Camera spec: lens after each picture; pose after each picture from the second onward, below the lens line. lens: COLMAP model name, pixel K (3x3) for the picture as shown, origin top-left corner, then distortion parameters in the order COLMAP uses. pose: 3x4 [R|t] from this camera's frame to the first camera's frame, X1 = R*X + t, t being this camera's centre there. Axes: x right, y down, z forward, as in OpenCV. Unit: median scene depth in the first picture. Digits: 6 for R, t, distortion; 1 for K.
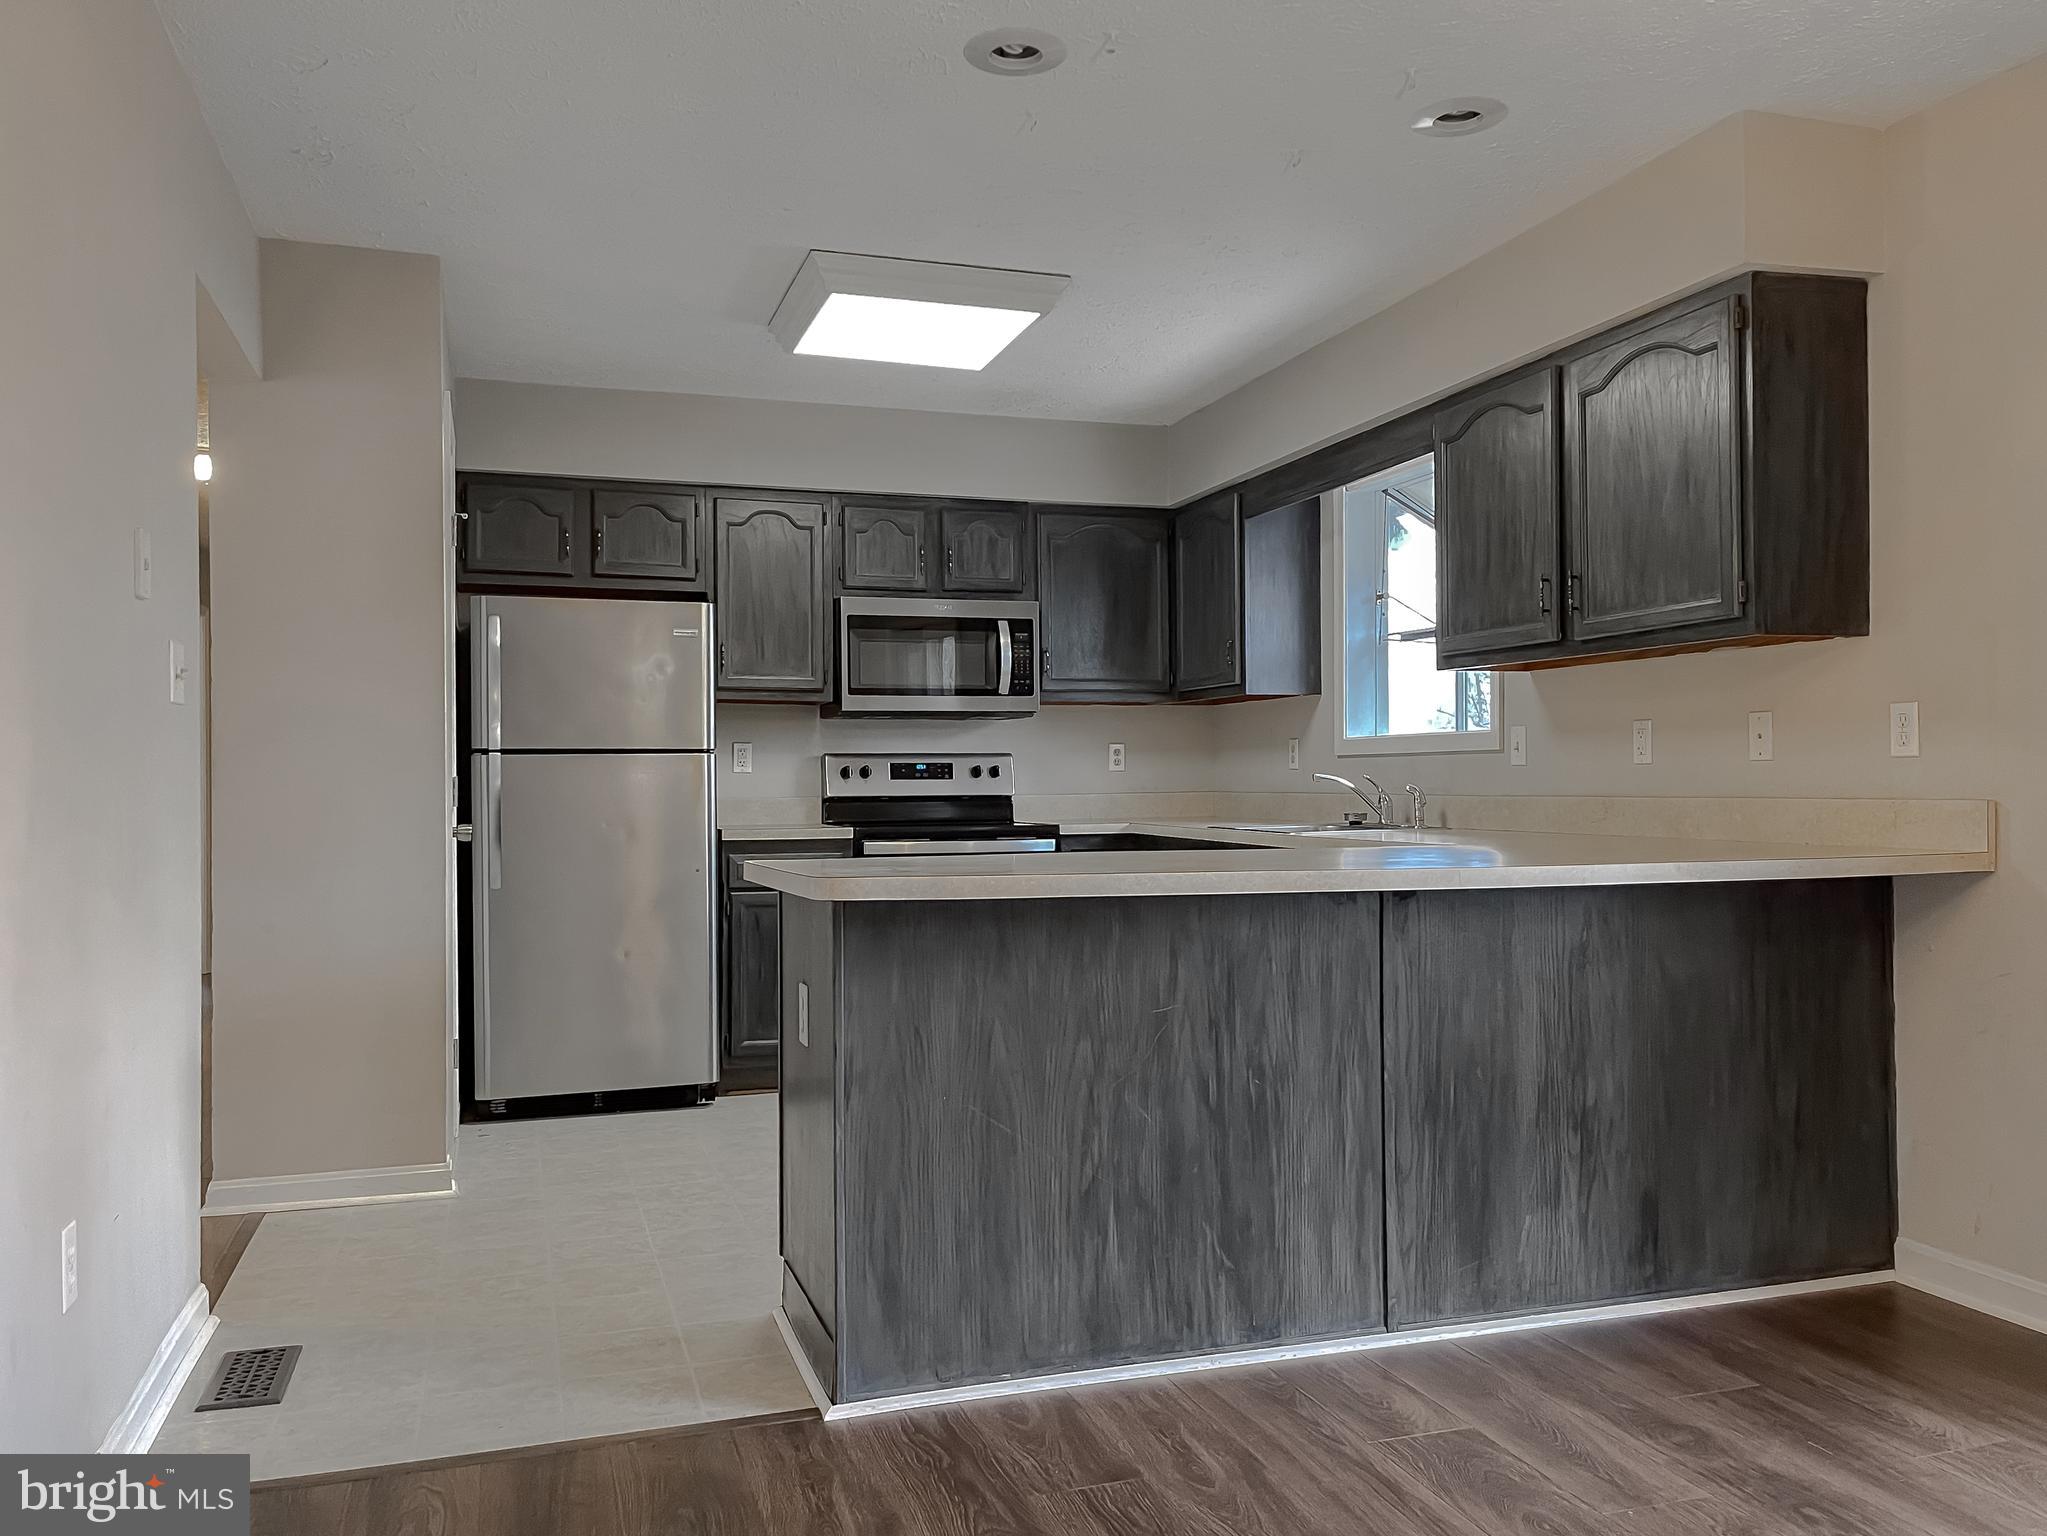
lens RADIAL K [[1580.4, 0, 1030.1], [0, 1580.4, 778.2], [0, 0, 1]] dist [0.076201, -0.094448]
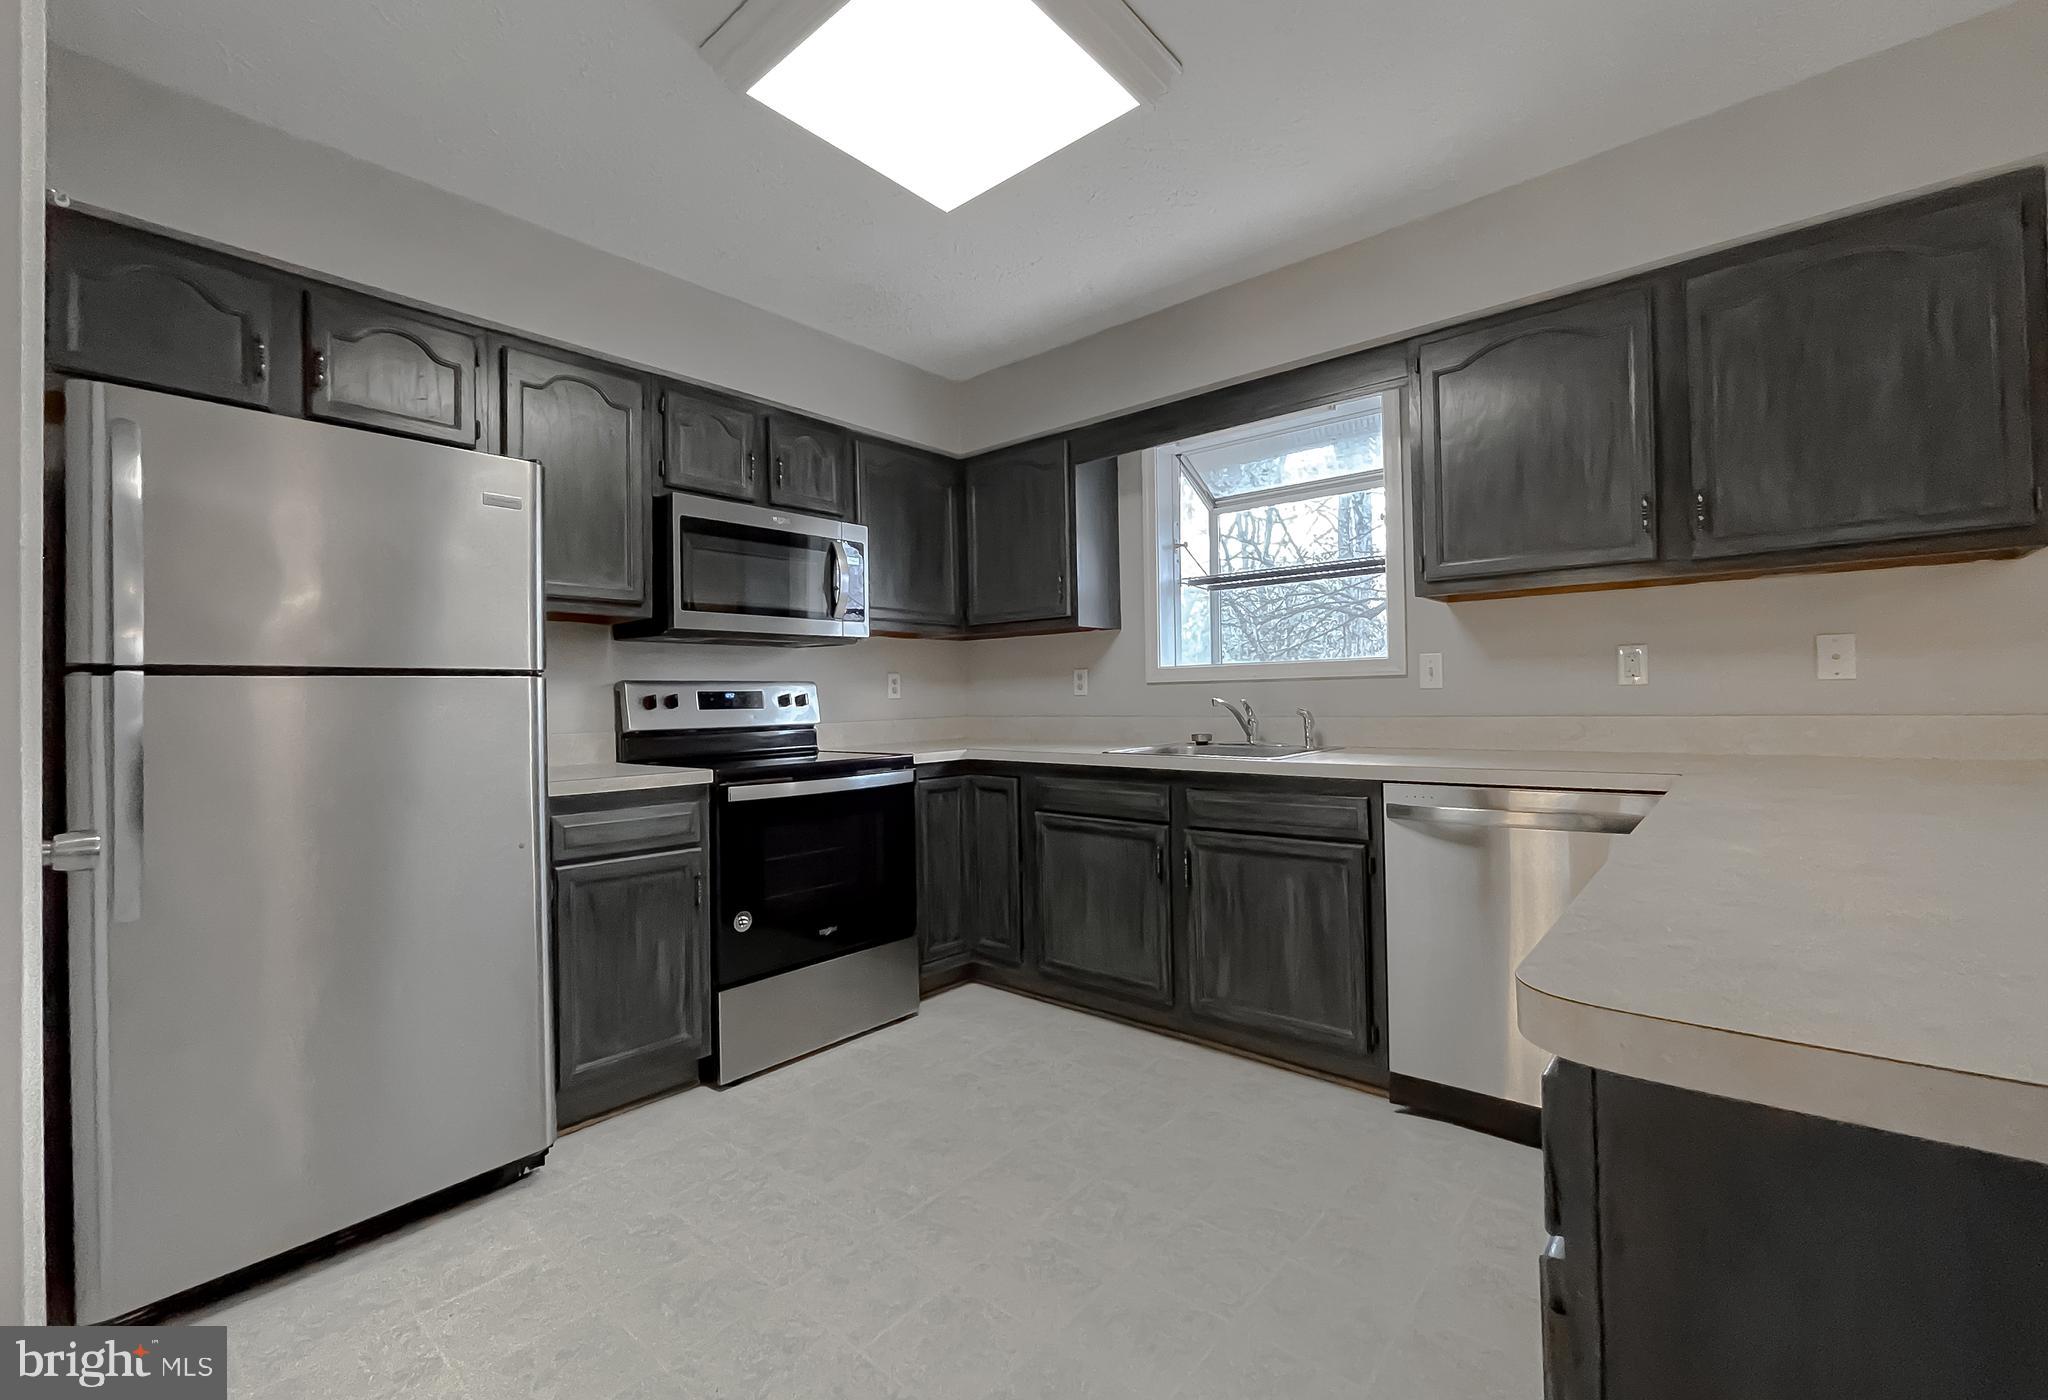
lens RADIAL K [[858.3, 0, 1018.3], [0, 858.3, 688.0], [0, 0, 1]] dist [-0.001926, -0.000027]
pose [[0.855305, -0.001841, 0.518122, -0.201452], [0.011479, 0.999816, -0.015397, -0.002100], [-0.517998, 0.019116, 0.855168, 0.524178]]
